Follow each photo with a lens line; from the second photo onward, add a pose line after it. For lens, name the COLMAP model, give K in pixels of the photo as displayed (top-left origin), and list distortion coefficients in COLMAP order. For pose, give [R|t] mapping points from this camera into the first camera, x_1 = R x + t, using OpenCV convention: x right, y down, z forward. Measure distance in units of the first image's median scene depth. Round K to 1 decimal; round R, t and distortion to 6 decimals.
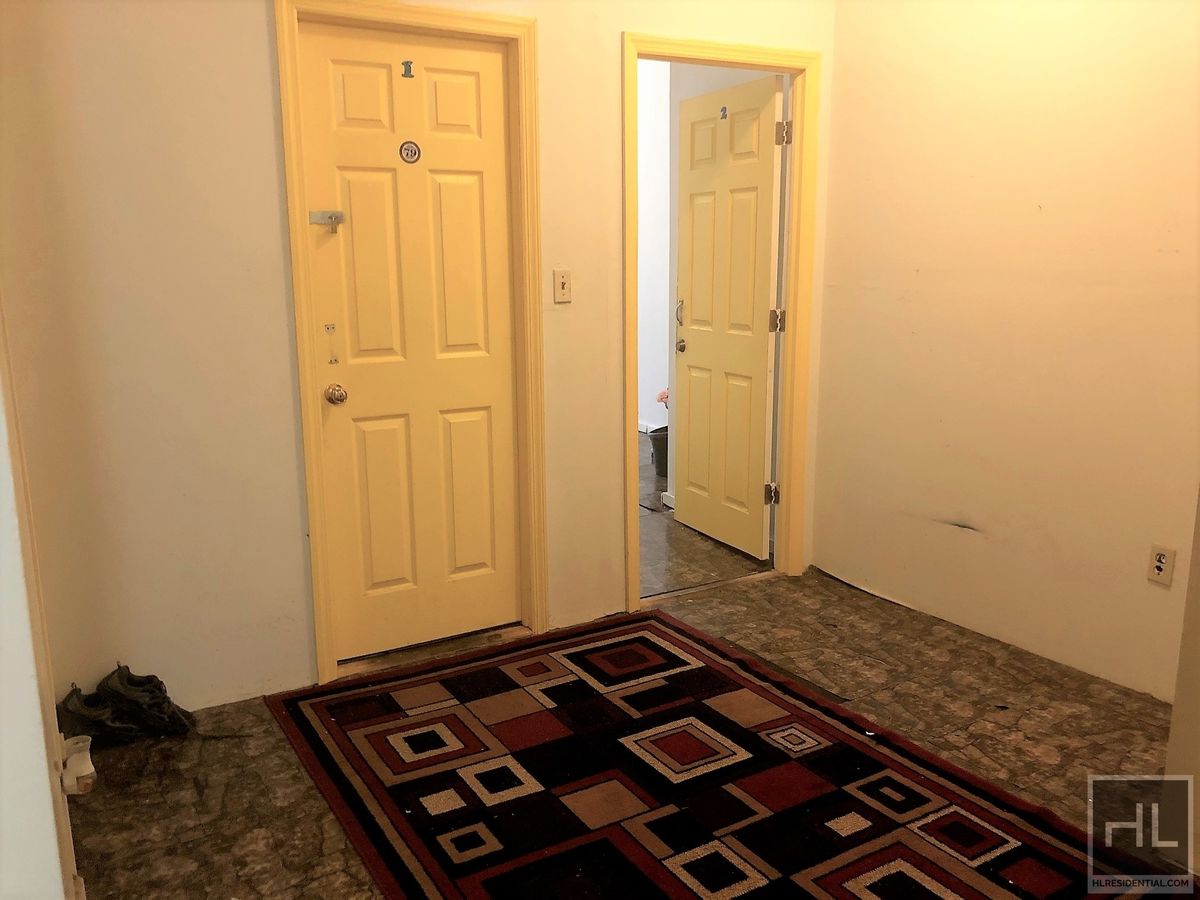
lens RADIAL K [[988.8, 0, 594.5], [0, 988.8, 456.3], [0, 0, 1]] dist [0.003849, -0.000144]
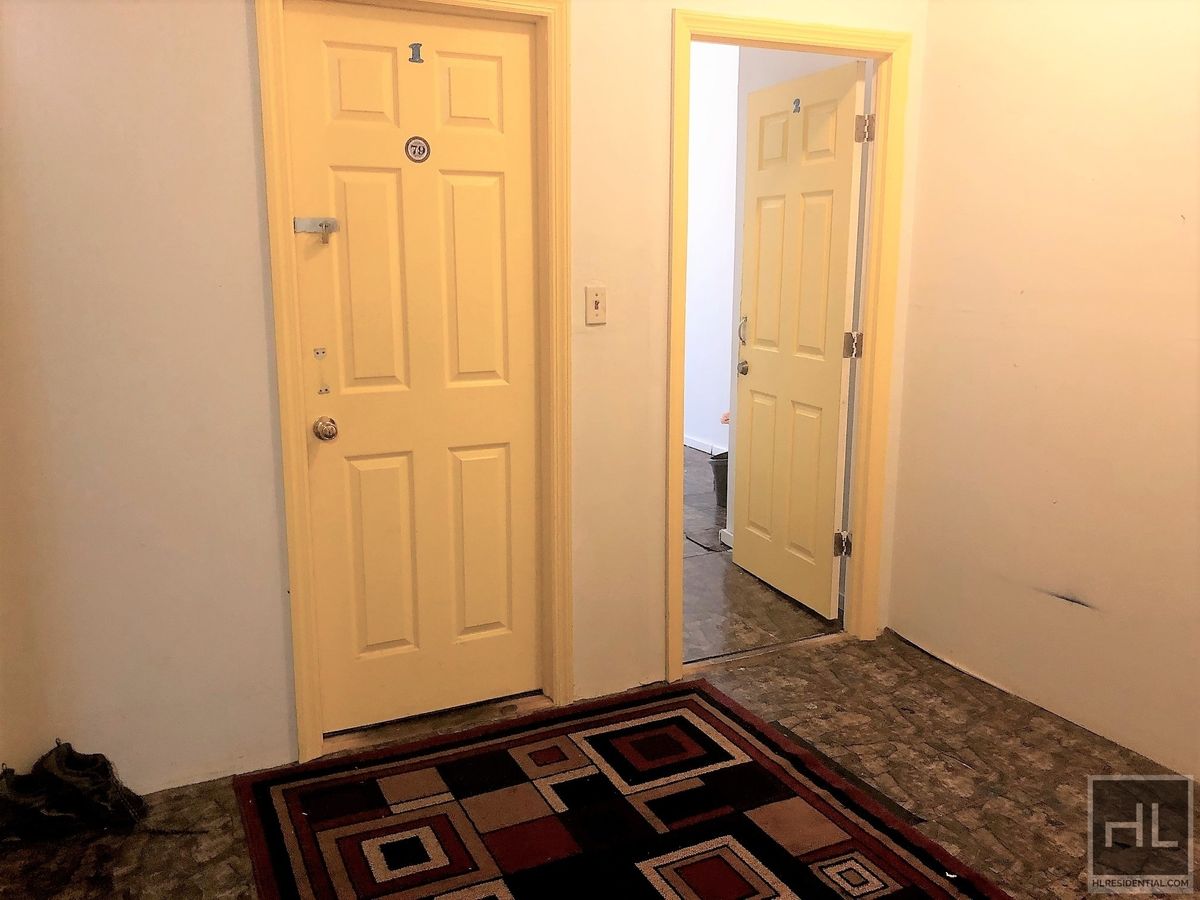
lens RADIAL K [[988.8, 0, 600.0], [0, 988.8, 442.3], [0, 0, 1]] dist [0.003849, -0.000144]
pose [[0.996519, 0.025273, -0.079437, 0.043366], [-0.026116, 0.999613, -0.009588, -0.046388], [0.079164, 0.011629, 0.996794, 0.150351]]
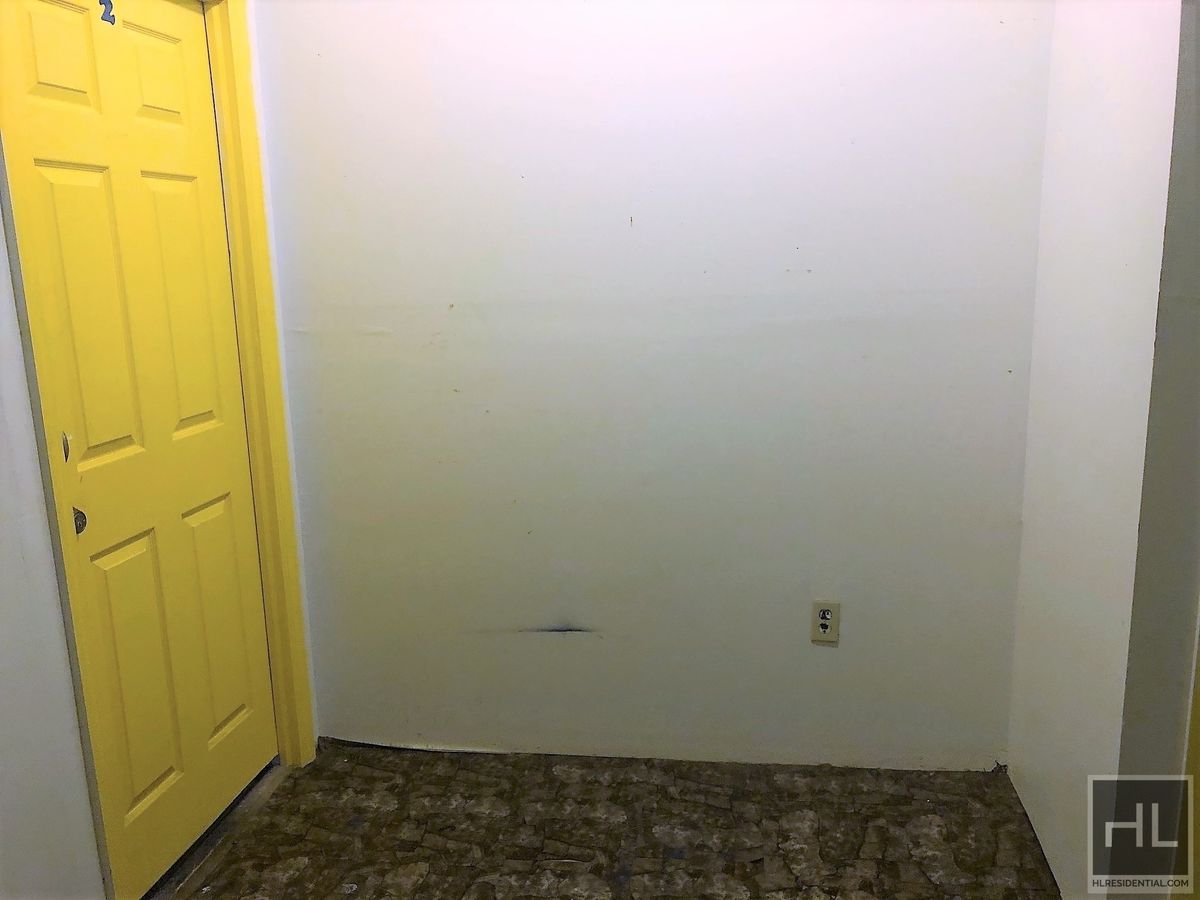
lens RADIAL K [[988.8, 0, 598.7], [0, 988.8, 450.5], [0, 0, 1]] dist [0.003849, -0.000144]
pose [[0.622680, -0.155267, 0.766917, -0.187067], [0.166039, 0.984014, 0.064408, -0.117830], [-0.764657, 0.087232, 0.638506, 0.516580]]
